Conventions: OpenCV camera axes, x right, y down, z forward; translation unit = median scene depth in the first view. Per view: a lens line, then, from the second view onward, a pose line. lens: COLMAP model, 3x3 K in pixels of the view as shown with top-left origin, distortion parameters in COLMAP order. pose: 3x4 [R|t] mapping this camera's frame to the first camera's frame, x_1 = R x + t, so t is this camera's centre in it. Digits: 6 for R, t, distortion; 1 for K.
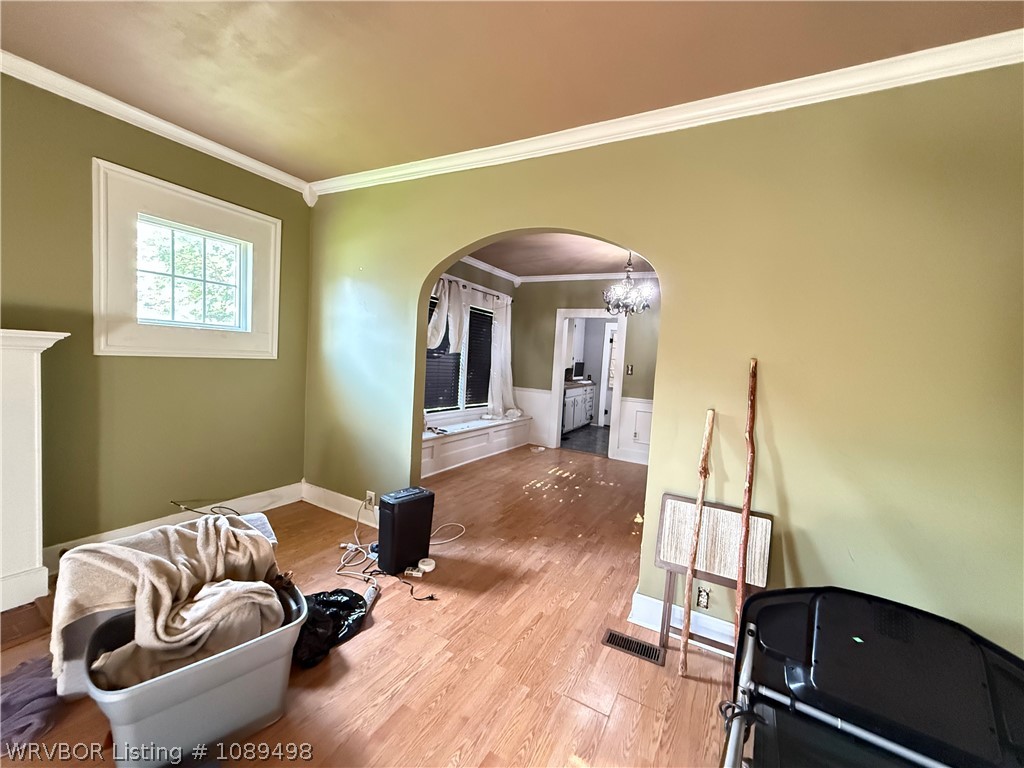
lens RADIAL K [[405.7, 0, 510.3], [0, 405.7, 381.9], [0, 0, 1]] dist [-0.004608, 0.000183]
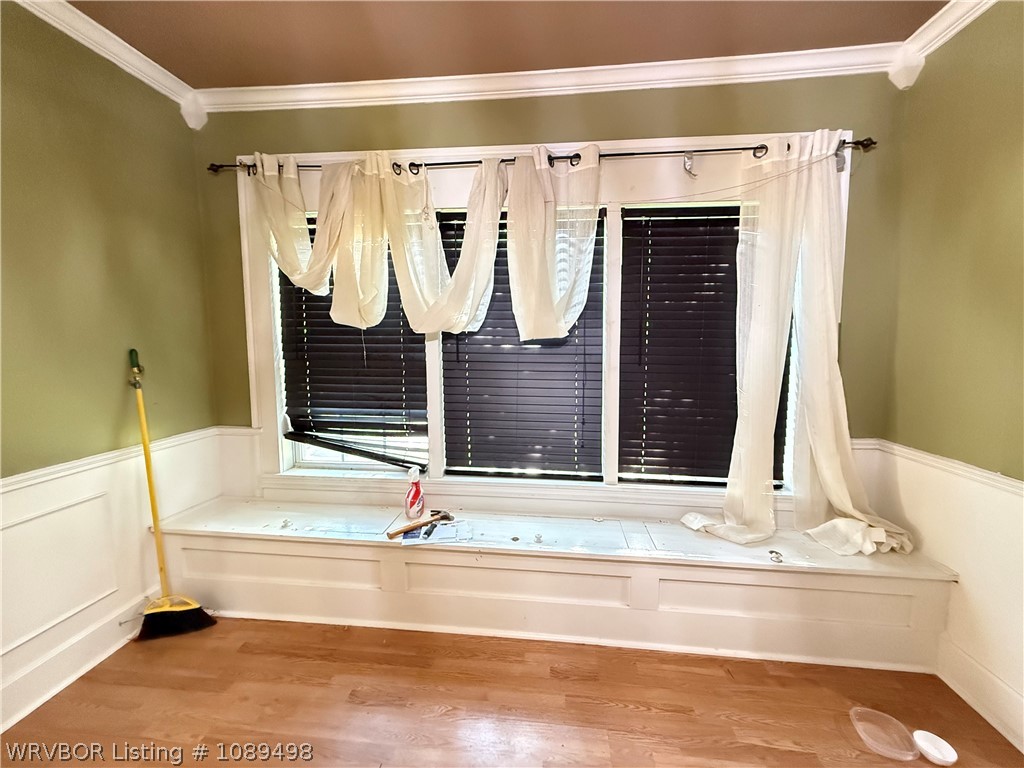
lens RADIAL K [[405.7, 0, 510.7], [0, 405.7, 382.9], [0, 0, 1]] dist [-0.004608, 0.000183]
pose [[0.390826, 0.026465, -0.920084, 0.406881], [-0.029633, 0.999430, 0.016161, -0.065755], [0.919988, 0.020949, 0.391387, 1.557517]]
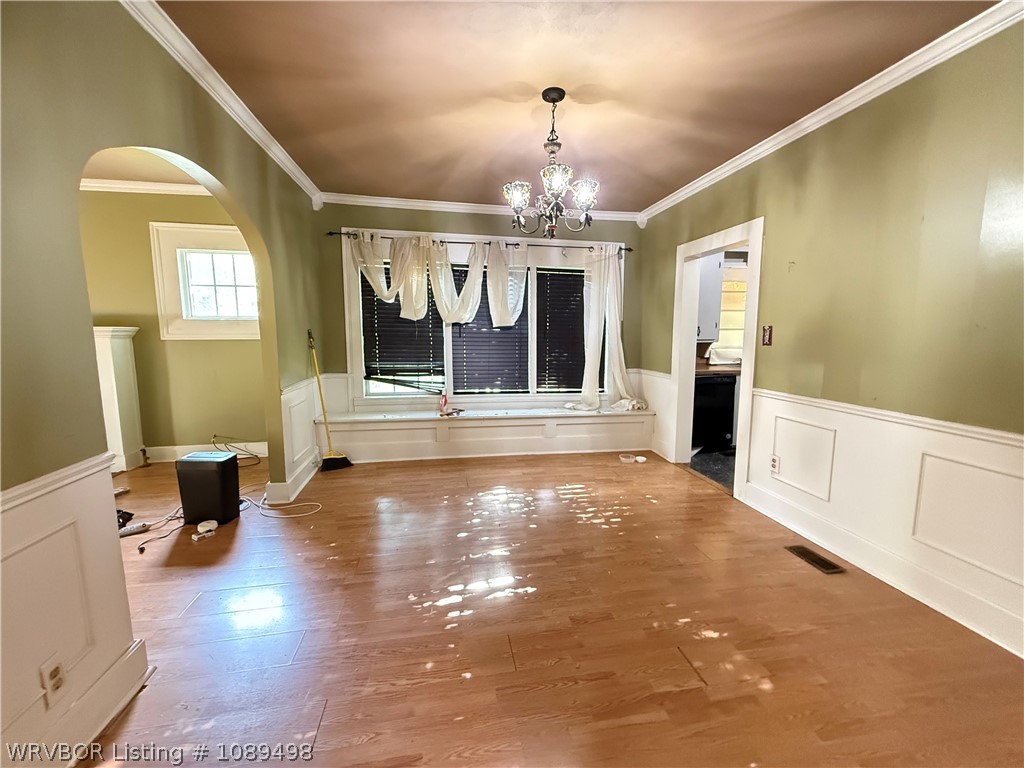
lens RADIAL K [[405.7, 0, 512.6], [0, 405.7, 384.7], [0, 0, 1]] dist [-0.004608, 0.000183]
pose [[0.632997, 0.040341, -0.773103, 1.030890], [-0.010794, 0.999004, 0.043291, 0.027055], [0.774079, -0.019059, 0.632802, 0.897613]]
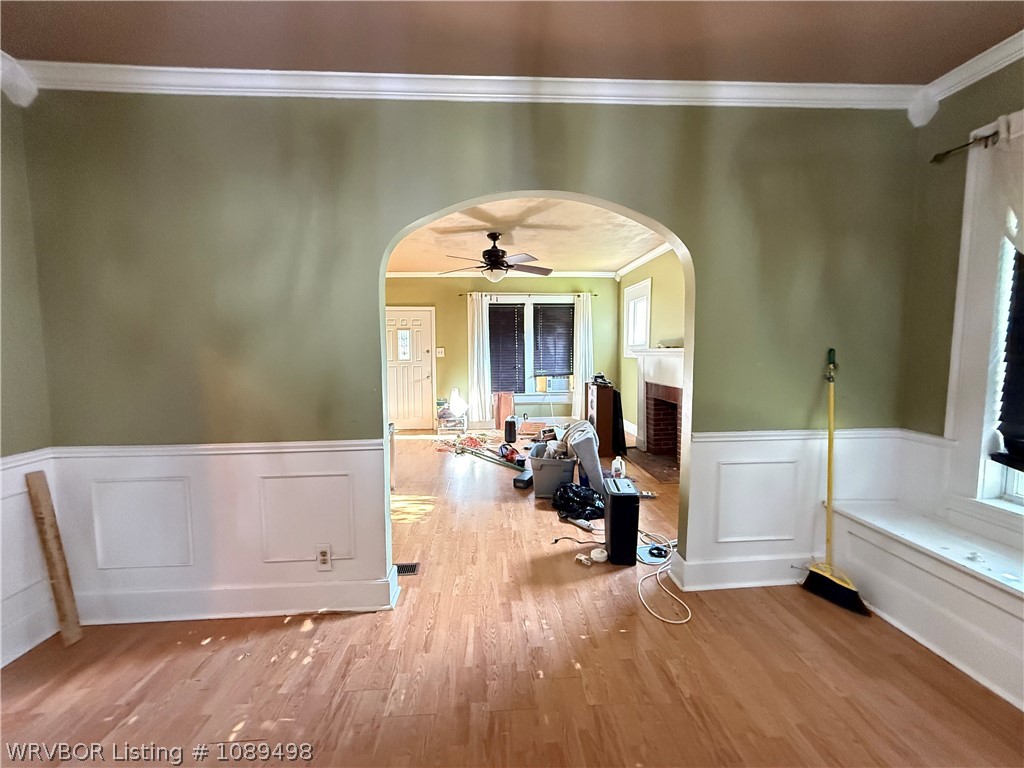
lens RADIAL K [[405.7, 0, 511.0], [0, 405.7, 383.6], [0, 0, 1]] dist [-0.004608, 0.000183]
pose [[-0.837841, -0.013244, -0.545753, 0.504275], [-0.079174, 0.992084, 0.097473, -0.051397], [0.540142, 0.124876, -0.832258, 1.570716]]
